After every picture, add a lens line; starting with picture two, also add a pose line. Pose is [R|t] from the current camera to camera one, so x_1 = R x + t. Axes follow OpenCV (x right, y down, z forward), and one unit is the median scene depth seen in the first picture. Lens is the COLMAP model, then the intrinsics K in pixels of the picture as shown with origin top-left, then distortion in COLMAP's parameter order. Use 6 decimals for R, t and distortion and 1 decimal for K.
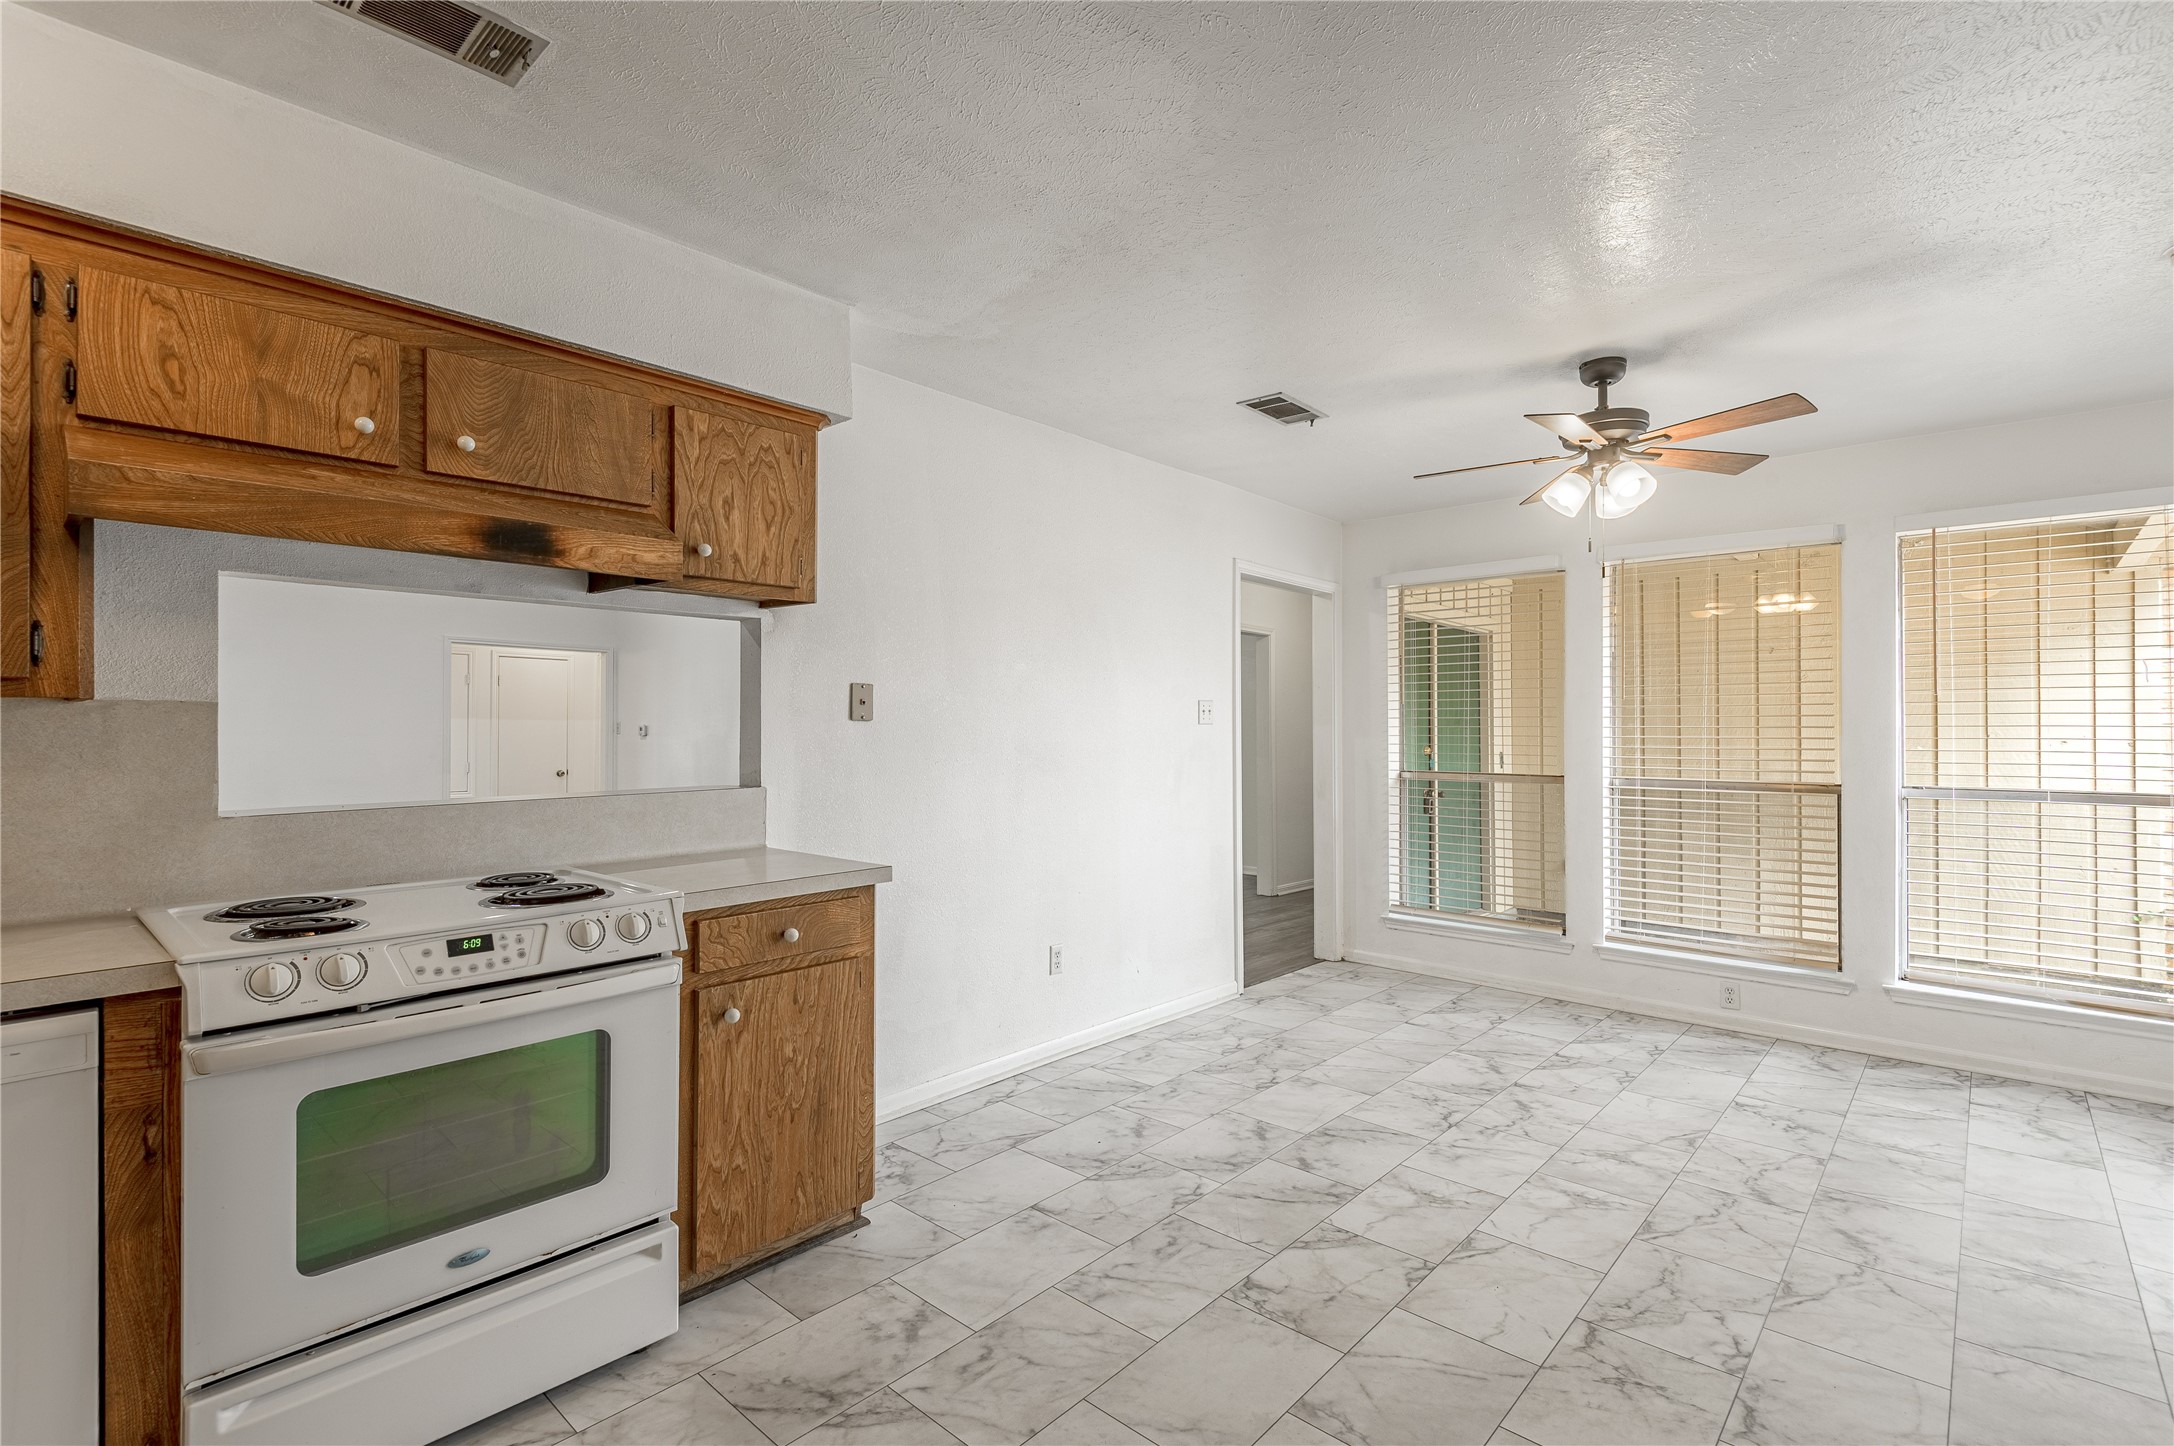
lens RADIAL K [[982.3, 0, 1087.4], [0, 982.3, 713.3], [0, 0, 1]] dist [0.018939, -0.011635]
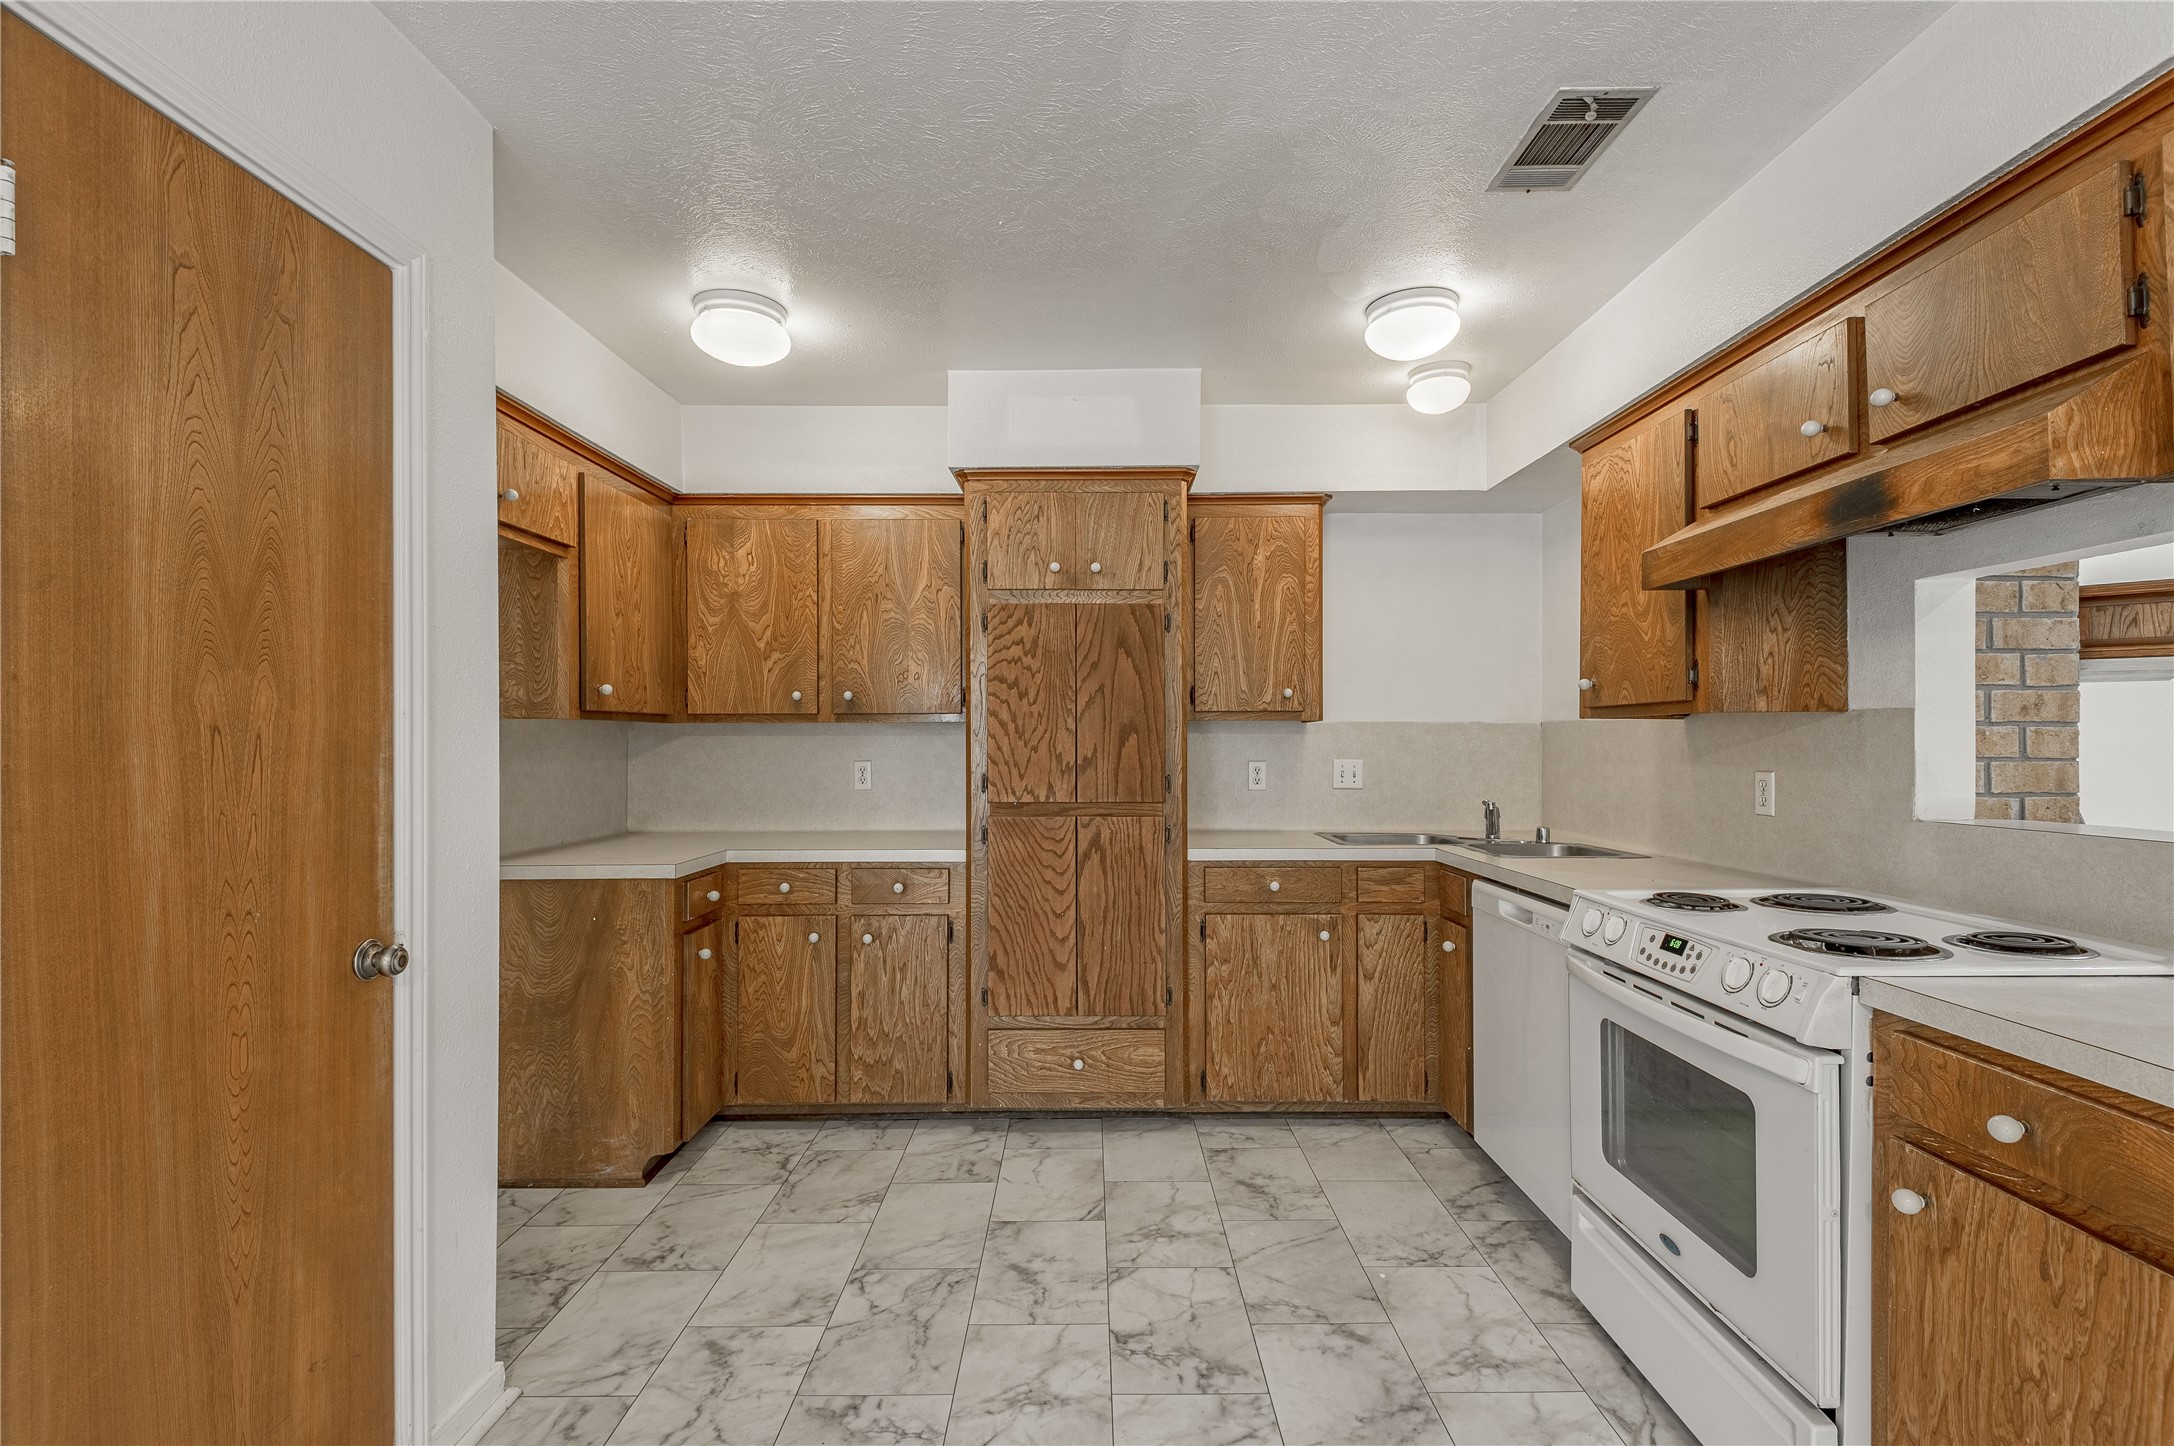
lens RADIAL K [[982.3, 0, 1102.2], [0, 982.3, 739.1], [0, 0, 1]] dist [0.018939, -0.011635]
pose [[-0.731022, 0.004377, -0.682340, 0.363486], [0.014852, 0.999845, -0.009498, 0.015032], [0.682192, -0.017077, -0.730973, 0.954056]]
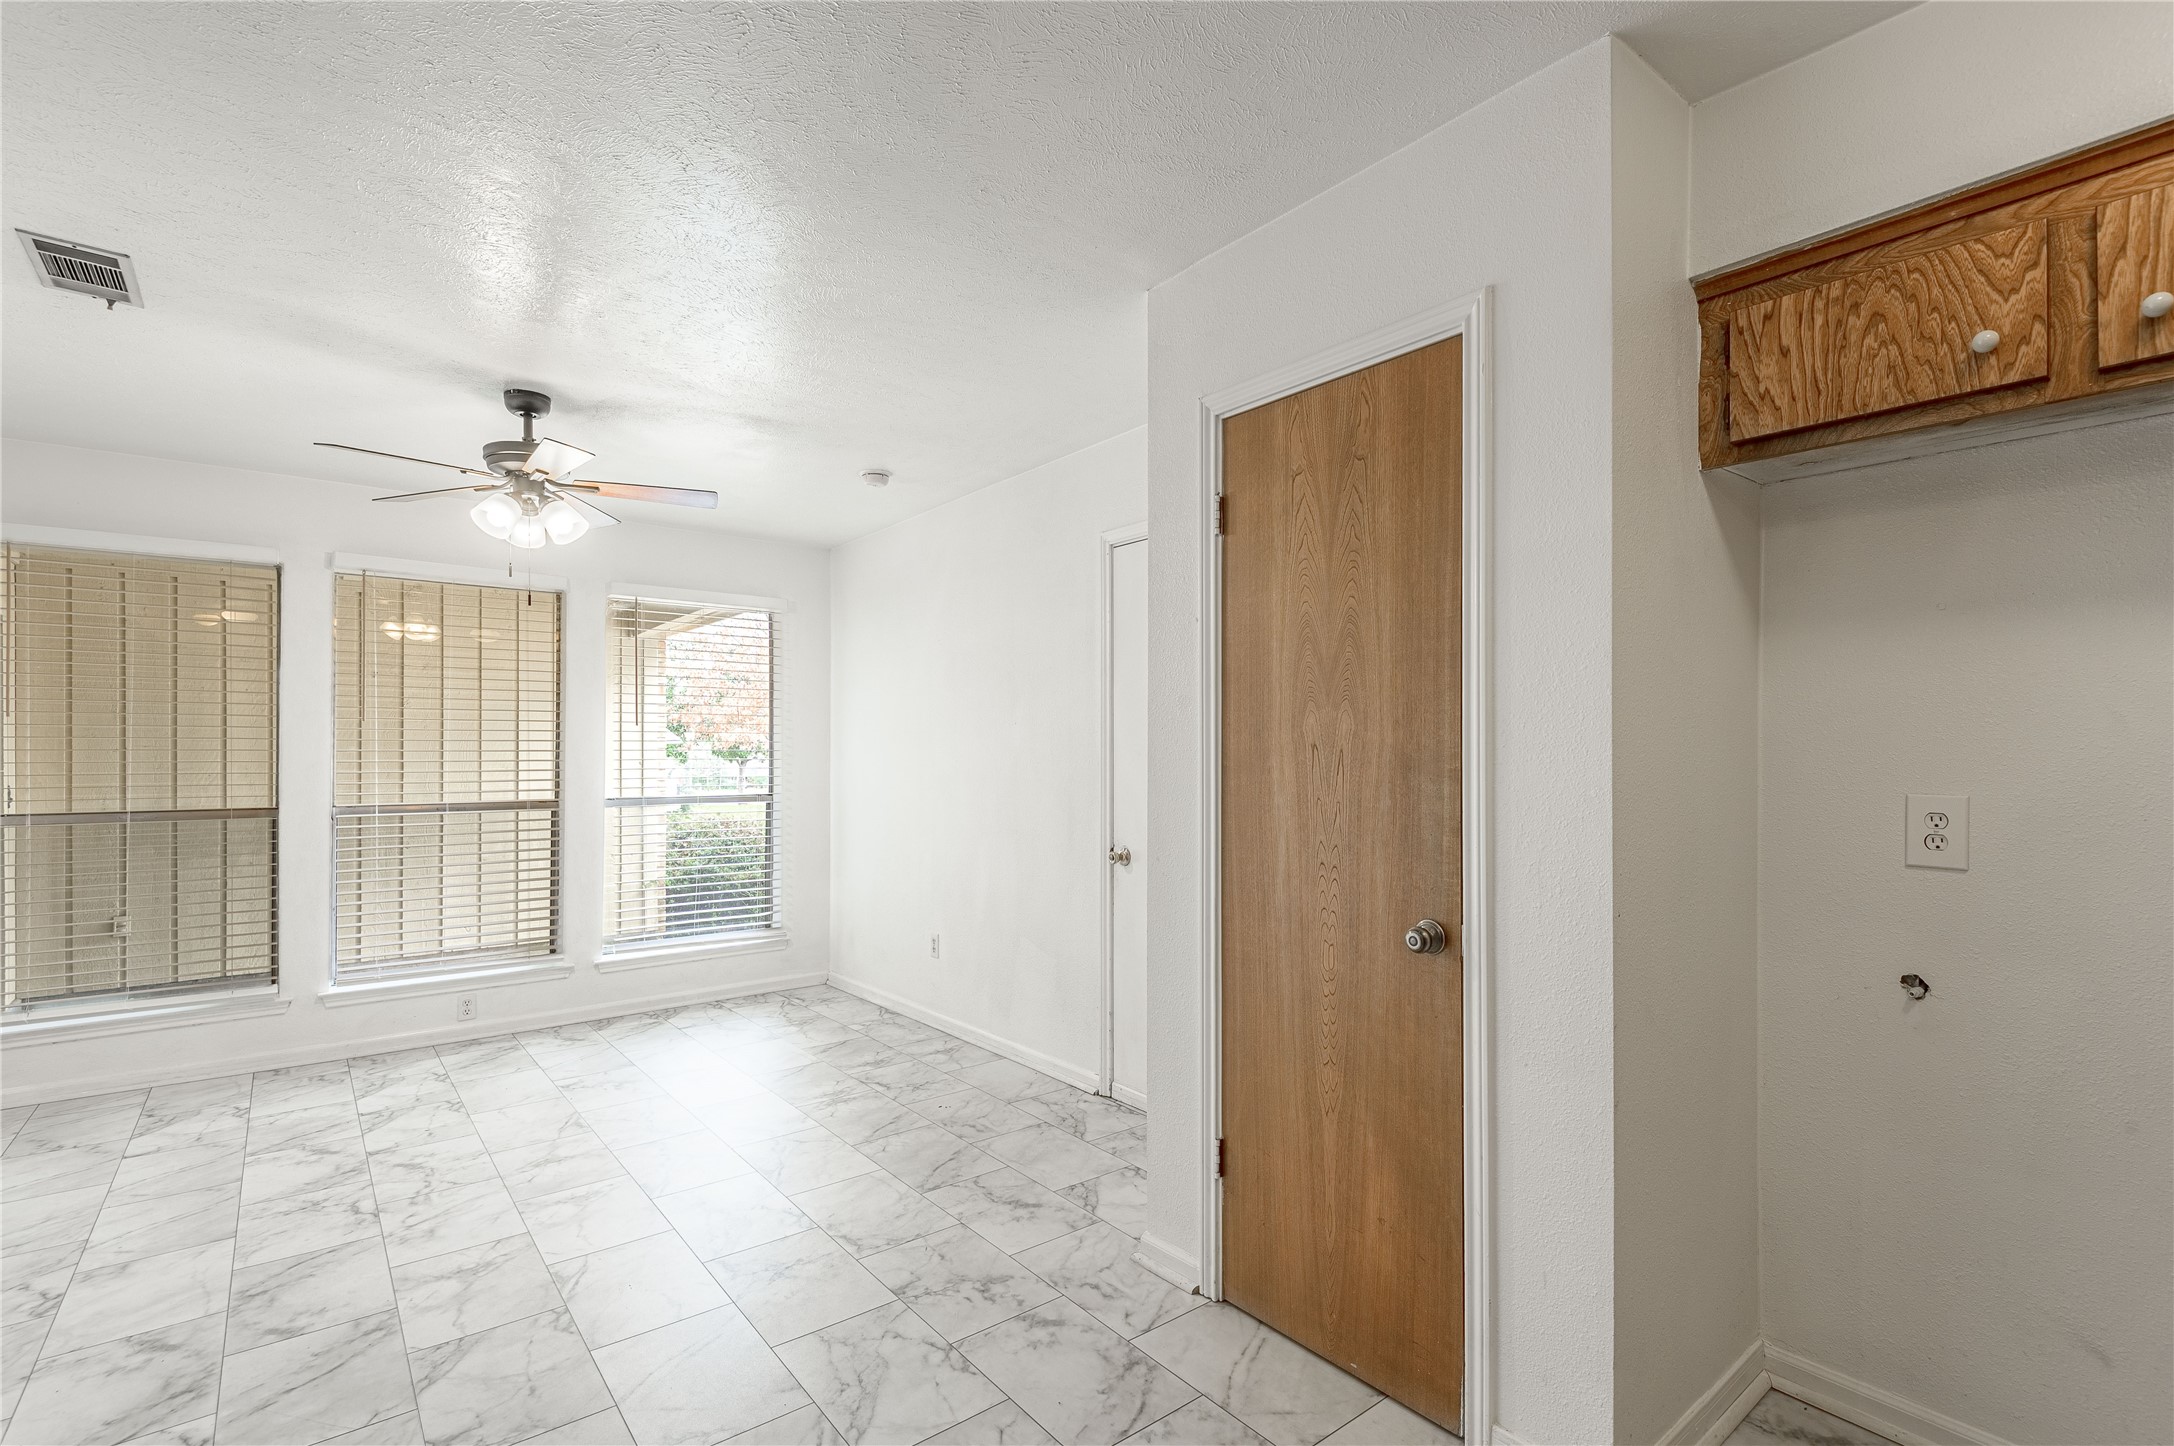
lens RADIAL K [[982.3, 0, 1087.8], [0, 982.3, 745.6], [0, 0, 1]] dist [0.018939, -0.011635]
pose [[0.165358, 0.006244, 0.986214, -0.492532], [-0.014548, 0.999887, -0.003891, 0.003480], [-0.986126, -0.013704, 0.165430, 0.318549]]
